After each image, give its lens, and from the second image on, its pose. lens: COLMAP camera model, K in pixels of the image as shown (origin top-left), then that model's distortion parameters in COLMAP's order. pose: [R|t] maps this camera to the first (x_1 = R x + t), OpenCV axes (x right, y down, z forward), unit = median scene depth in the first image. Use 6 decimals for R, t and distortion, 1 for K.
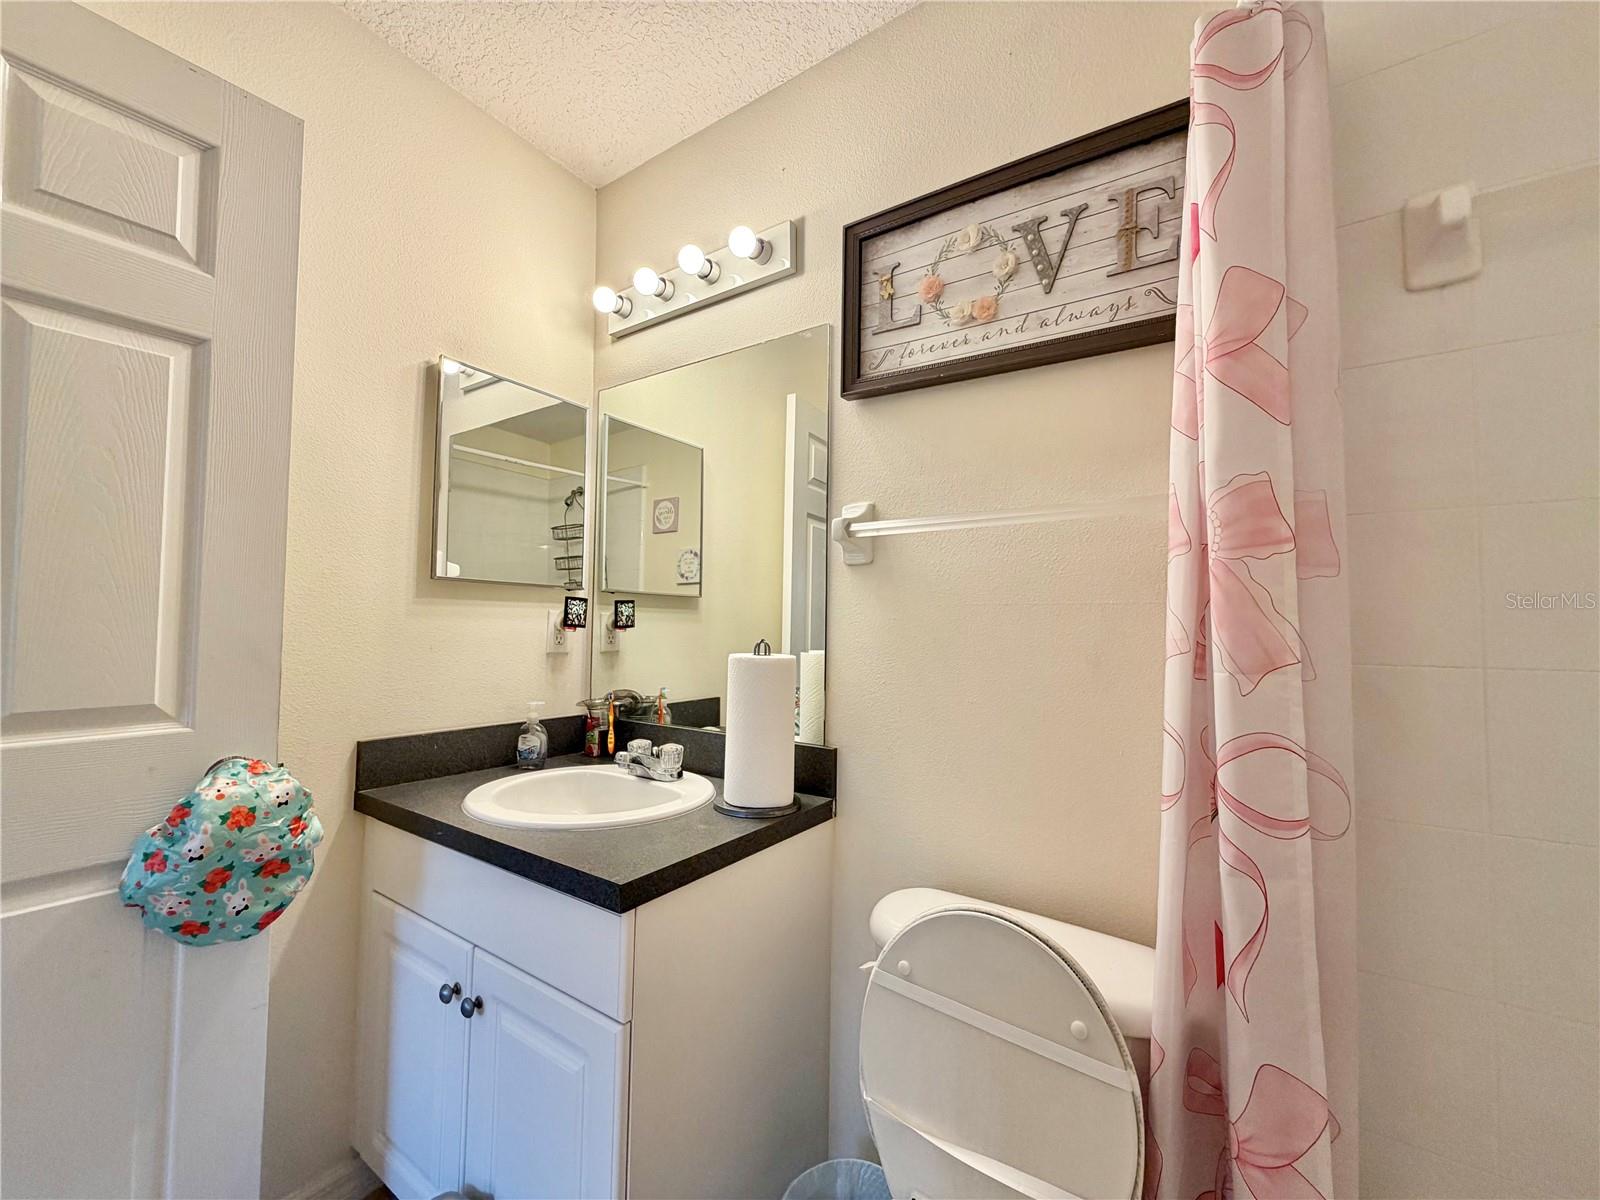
lens RADIAL K [[638.4, 0, 793.8], [0, 638.4, 601.1], [0, 0, 1]] dist [-0.001248, 0.000379]
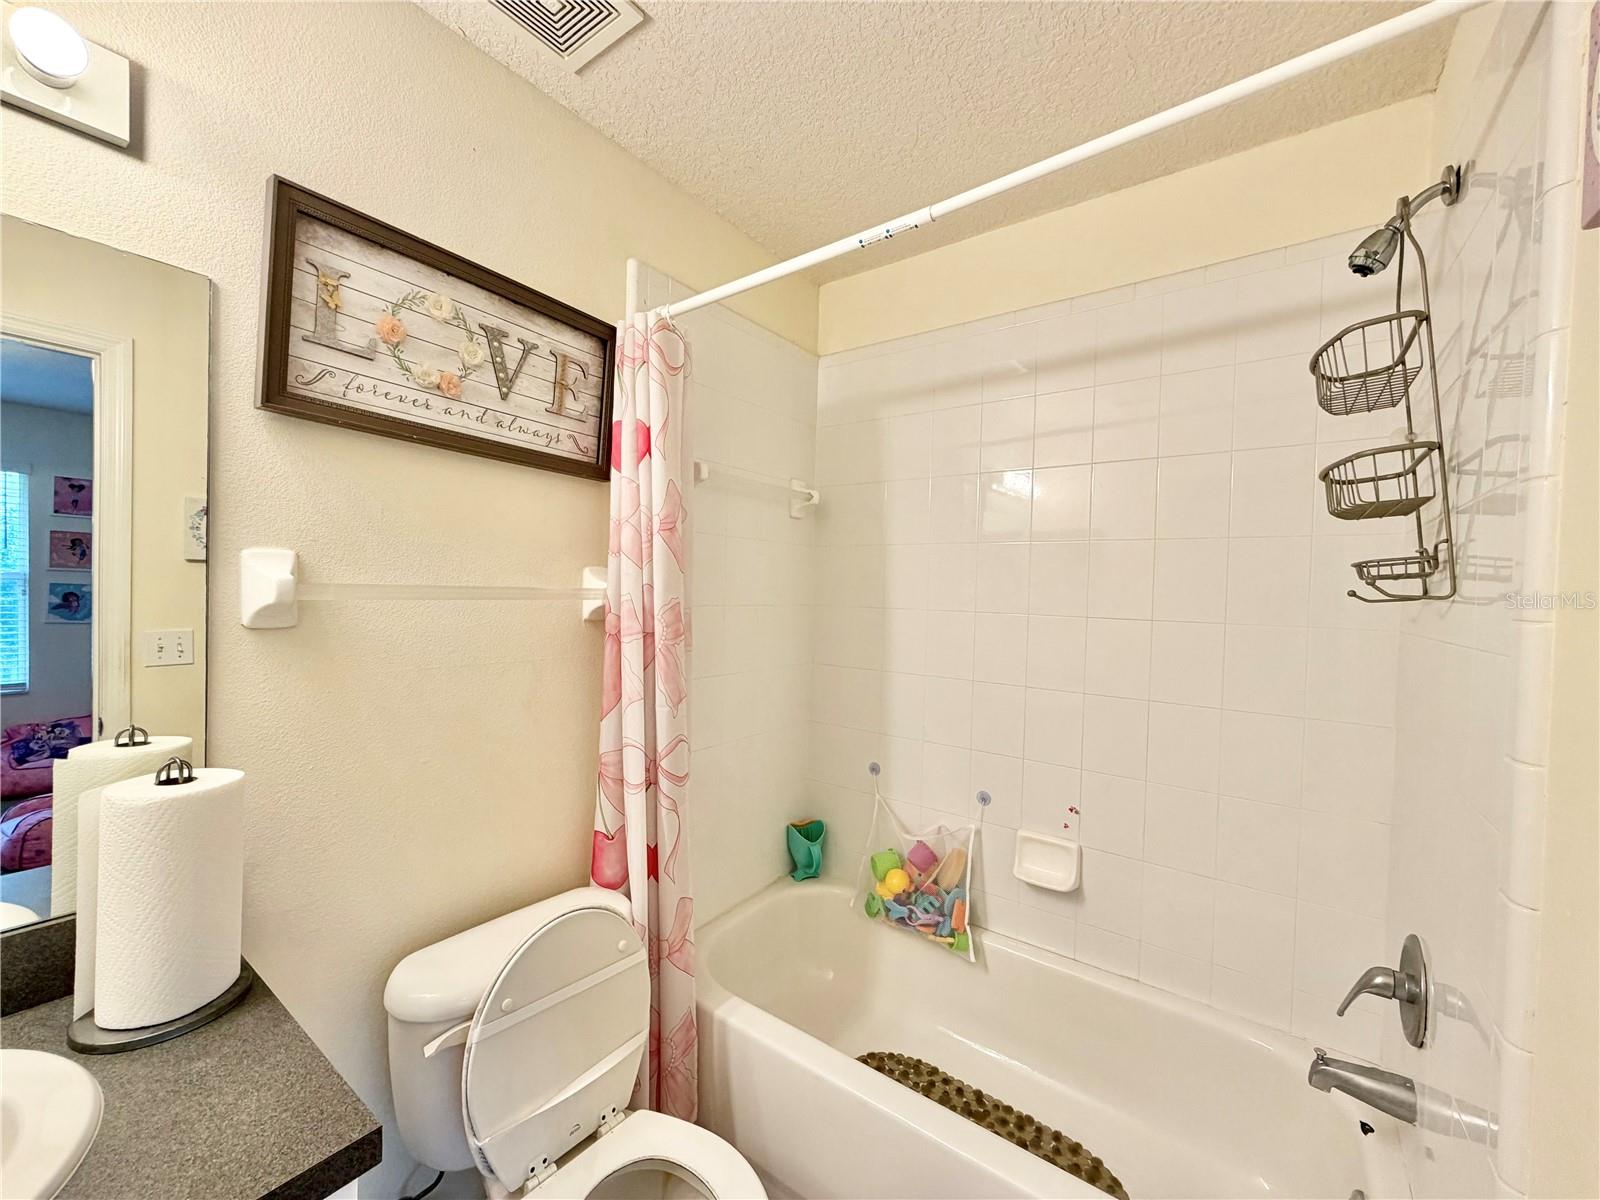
lens RADIAL K [[638.4, 0, 793.8], [0, 638.4, 601.1], [0, 0, 1]] dist [-0.001248, 0.000379]
pose [[0.036266, -0.032984, 0.998798, -0.772719], [-0.066970, 0.997128, 0.035361, -0.191102], [-0.997096, -0.068172, 0.033953, 0.404620]]
